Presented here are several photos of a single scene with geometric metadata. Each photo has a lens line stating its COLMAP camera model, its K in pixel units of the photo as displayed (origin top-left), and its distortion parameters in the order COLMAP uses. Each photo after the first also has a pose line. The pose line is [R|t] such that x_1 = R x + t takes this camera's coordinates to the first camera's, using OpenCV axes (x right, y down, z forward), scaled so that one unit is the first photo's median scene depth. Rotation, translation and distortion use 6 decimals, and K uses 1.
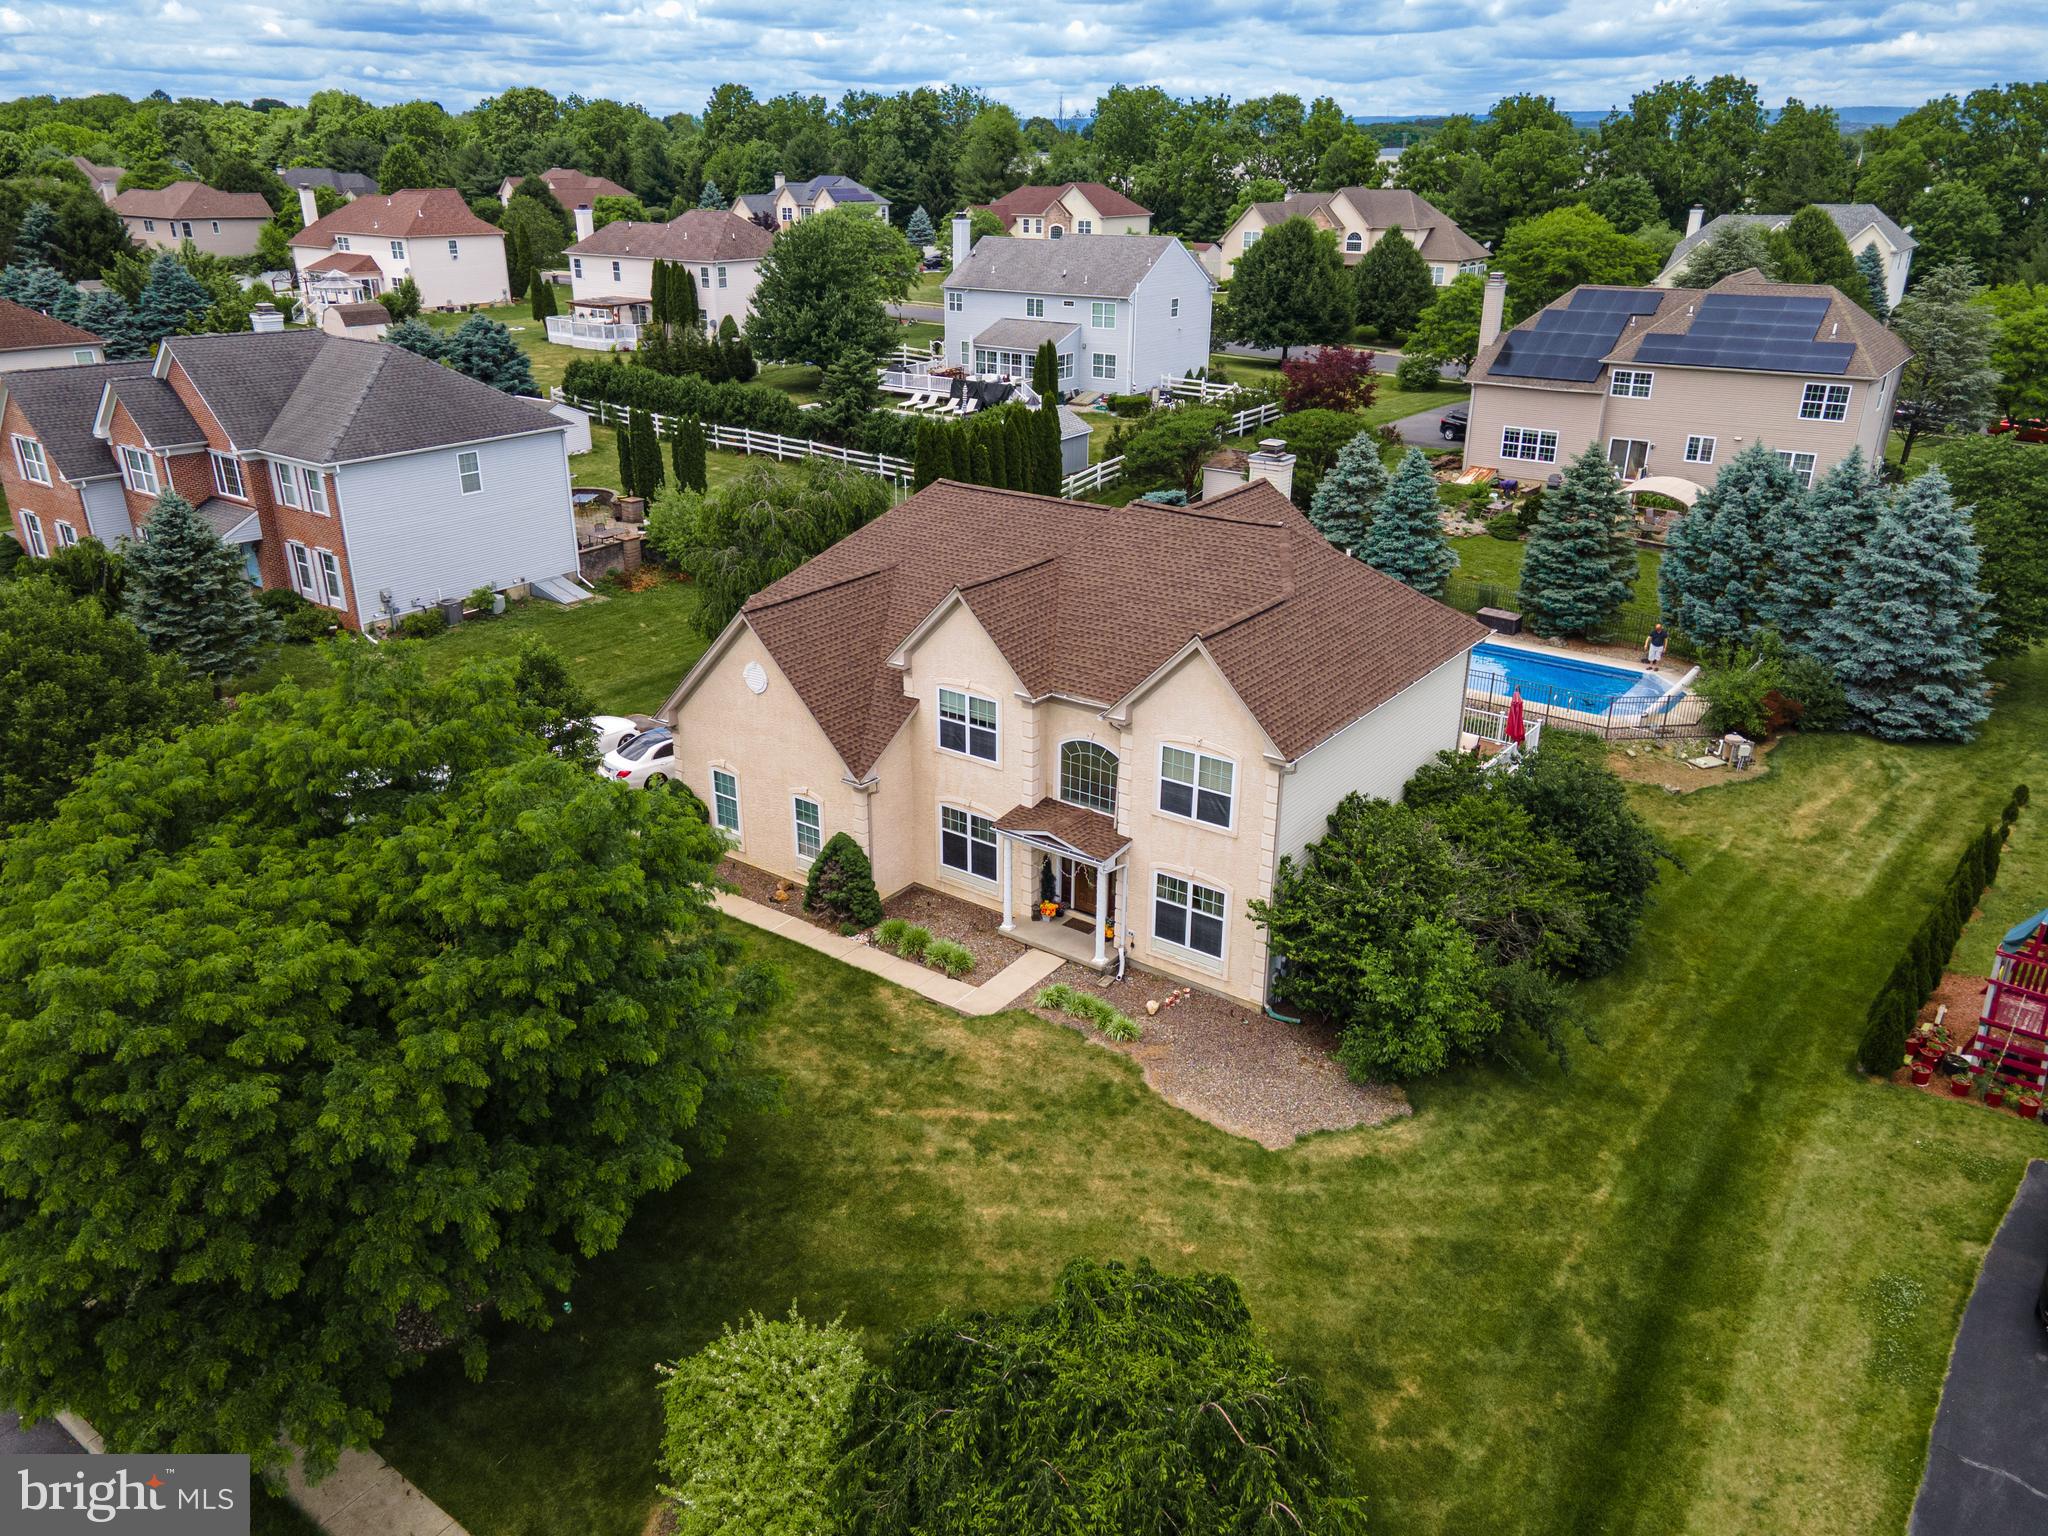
lens RADIAL K [[1500.3, 0, 1007.3], [0, 1500.3, 773.9], [0, 0, 1]] dist [0.027239, 0.031491]
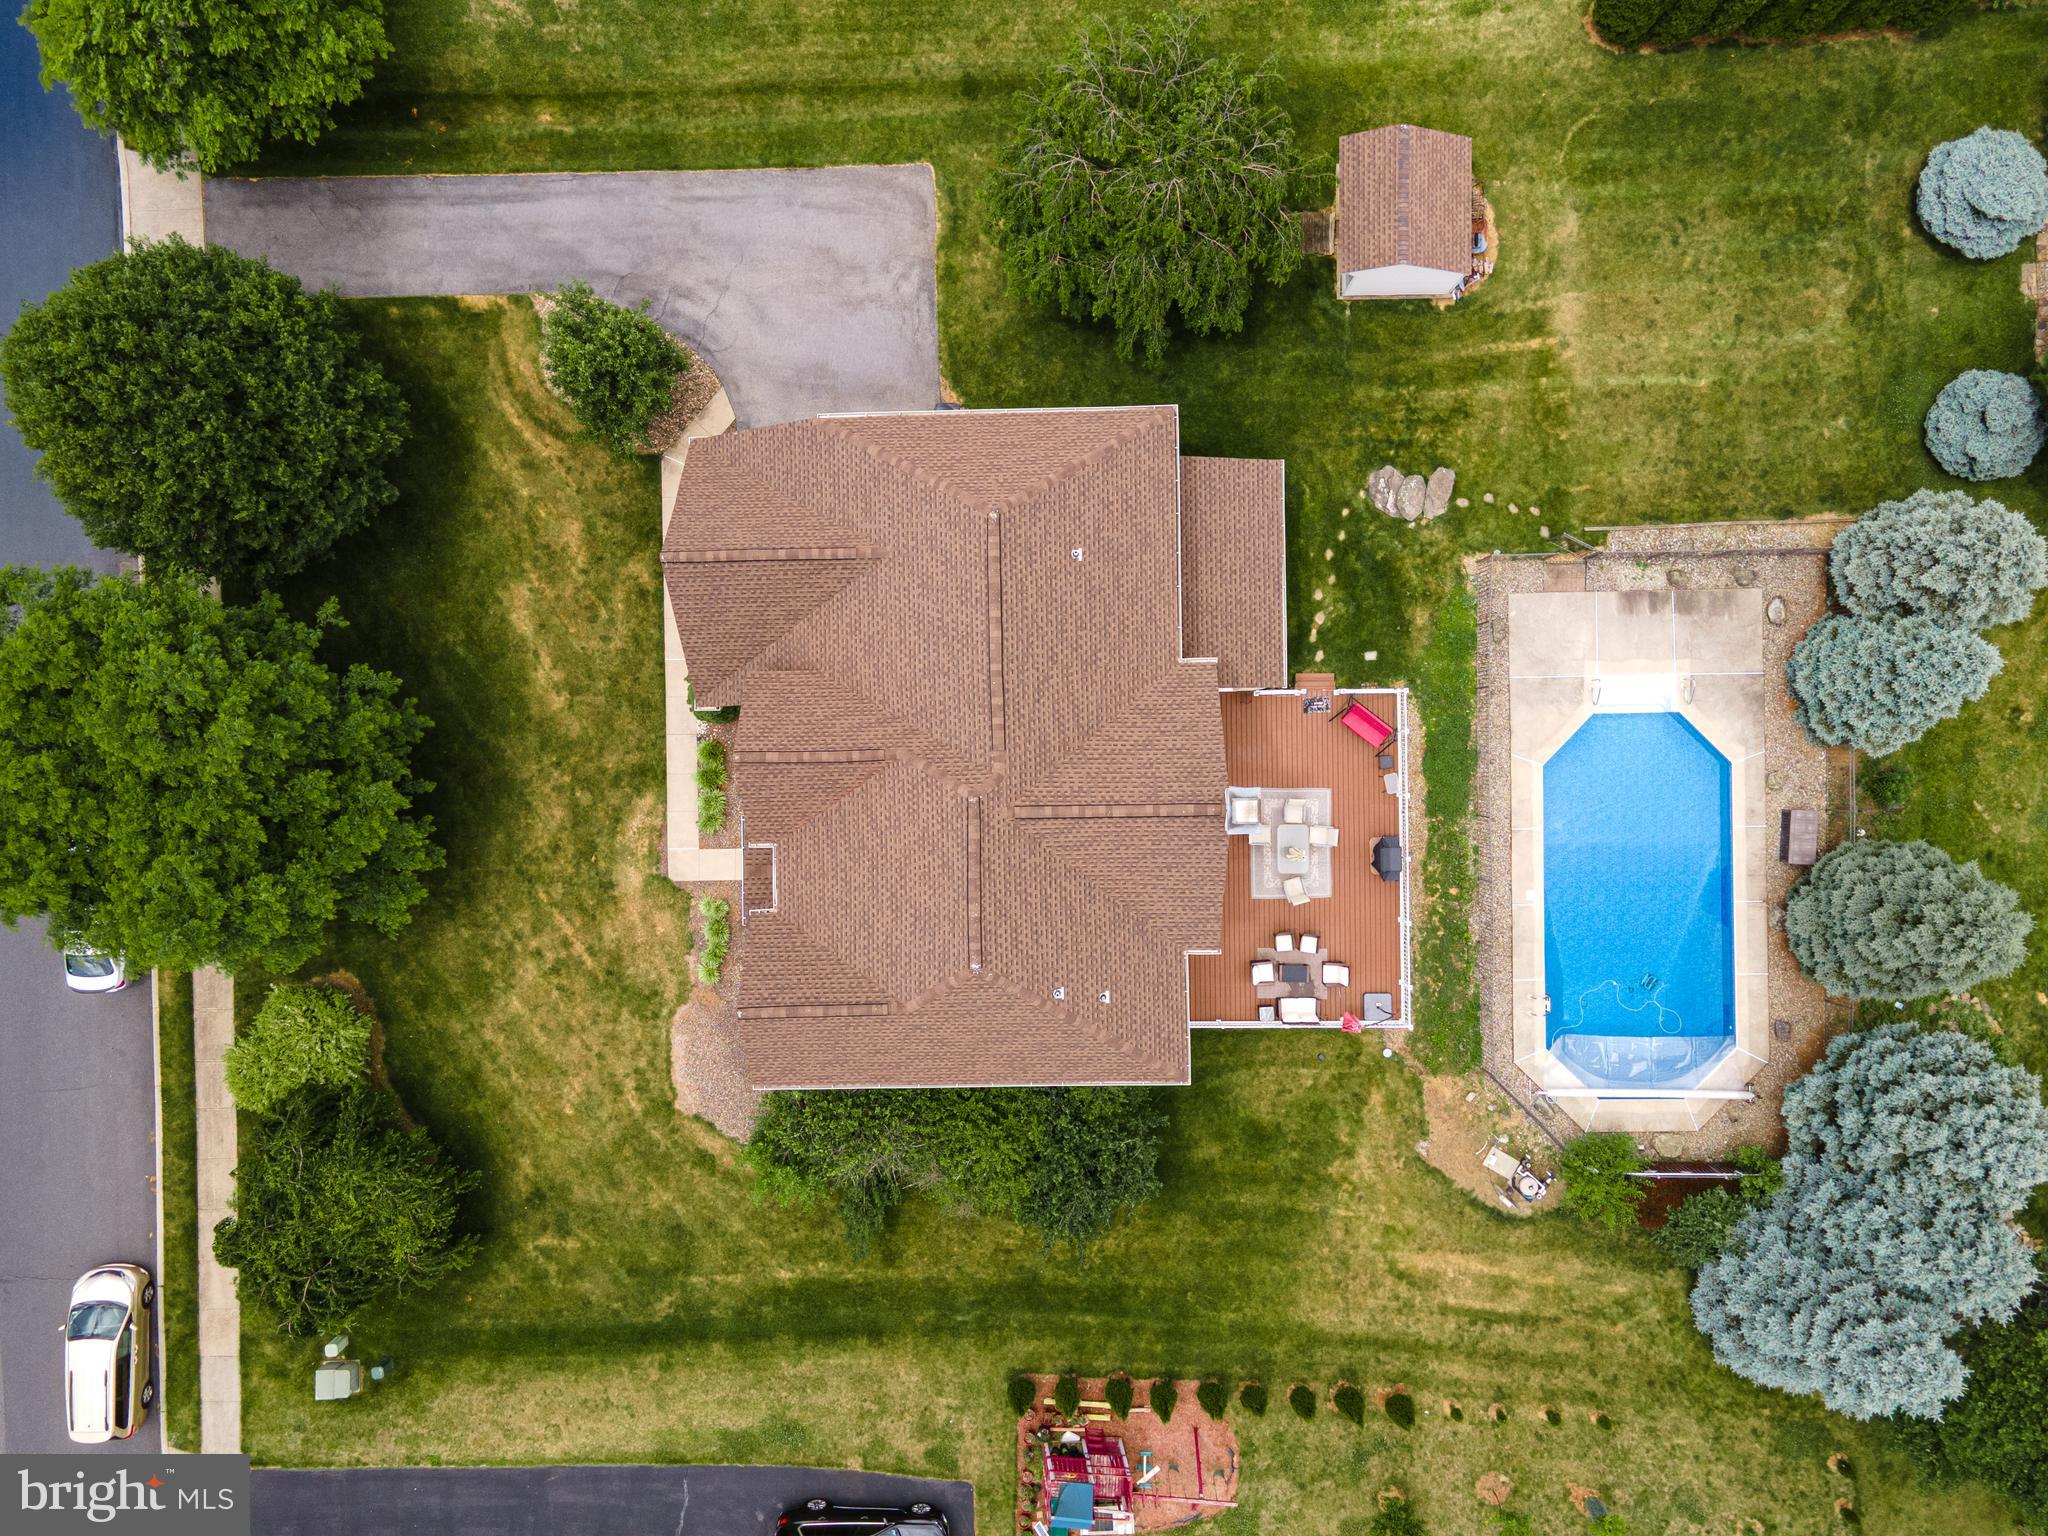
lens RADIAL K [[1500.3, 0, 1007.3], [0, 1500.3, 773.9], [0, 0, 1]] dist [0.027239, 0.031491]
pose [[0.611060, 0.791557, -0.006615, 0.098138], [-0.284732, 0.227587, 0.931199, -1.127828], [0.738602, -0.567135, 0.364451, 0.709257]]
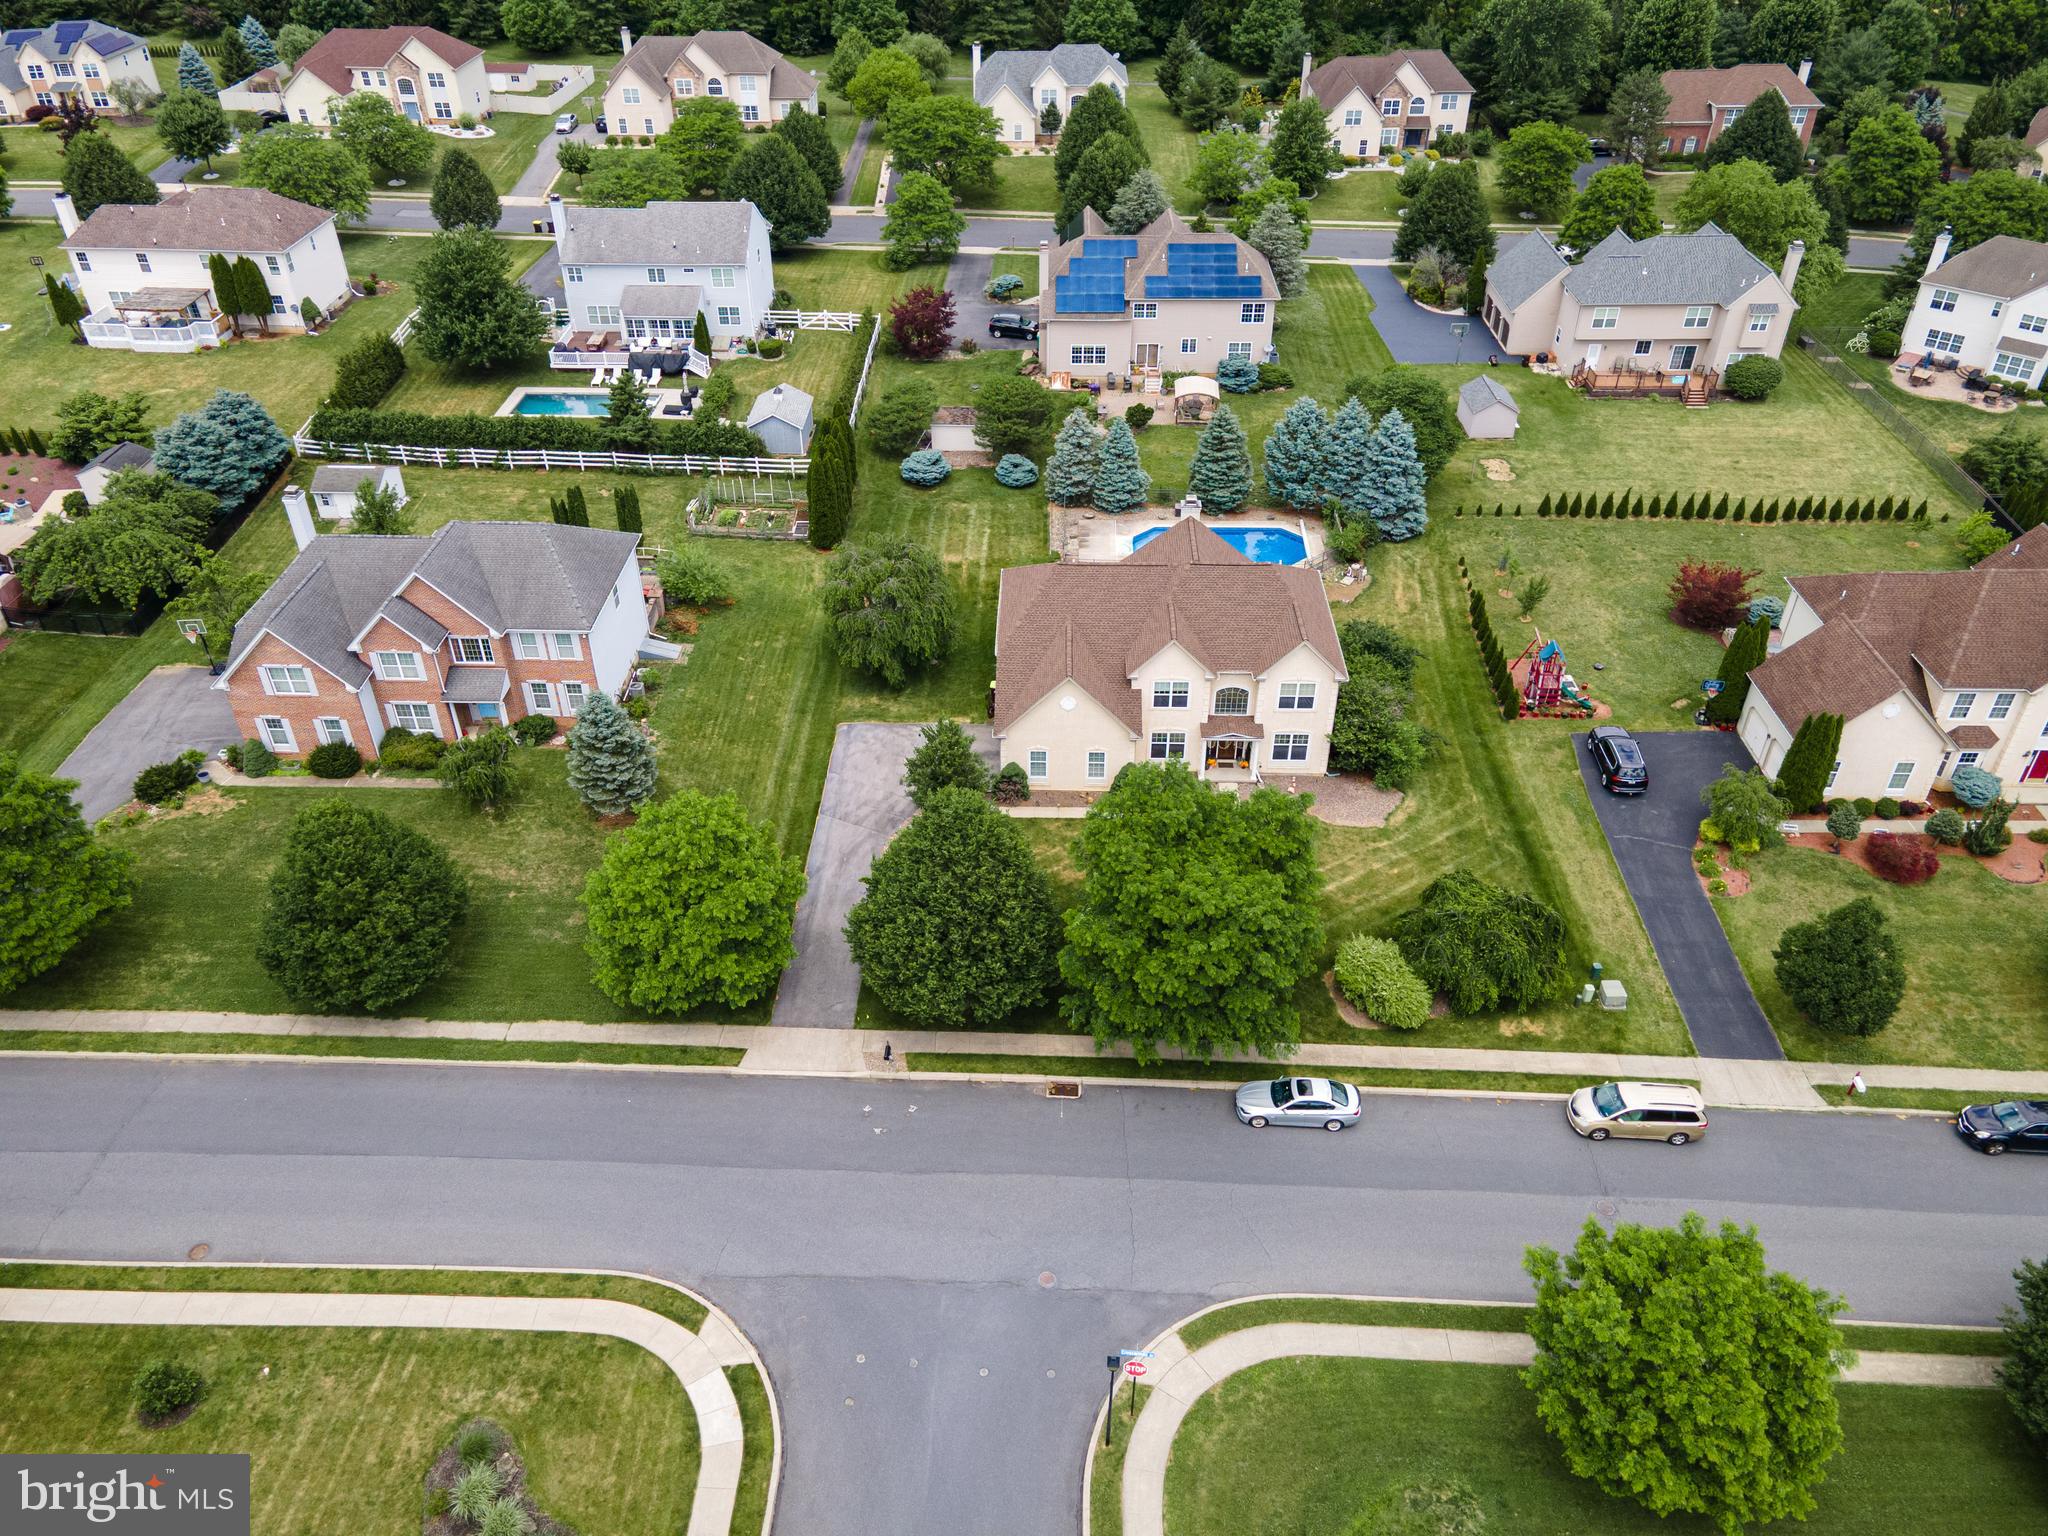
lens RADIAL K [[1494.7, 0, 1013.4], [0, 1494.7, 772.4], [0, 0, 1]] dist [0.005758, 0.073147]
pose [[0.821311, -0.340126, 0.457998, -1.198258], [0.227272, 0.931448, 0.284170, -0.573309], [-0.523254, -0.129302, 0.842310, -0.658253]]
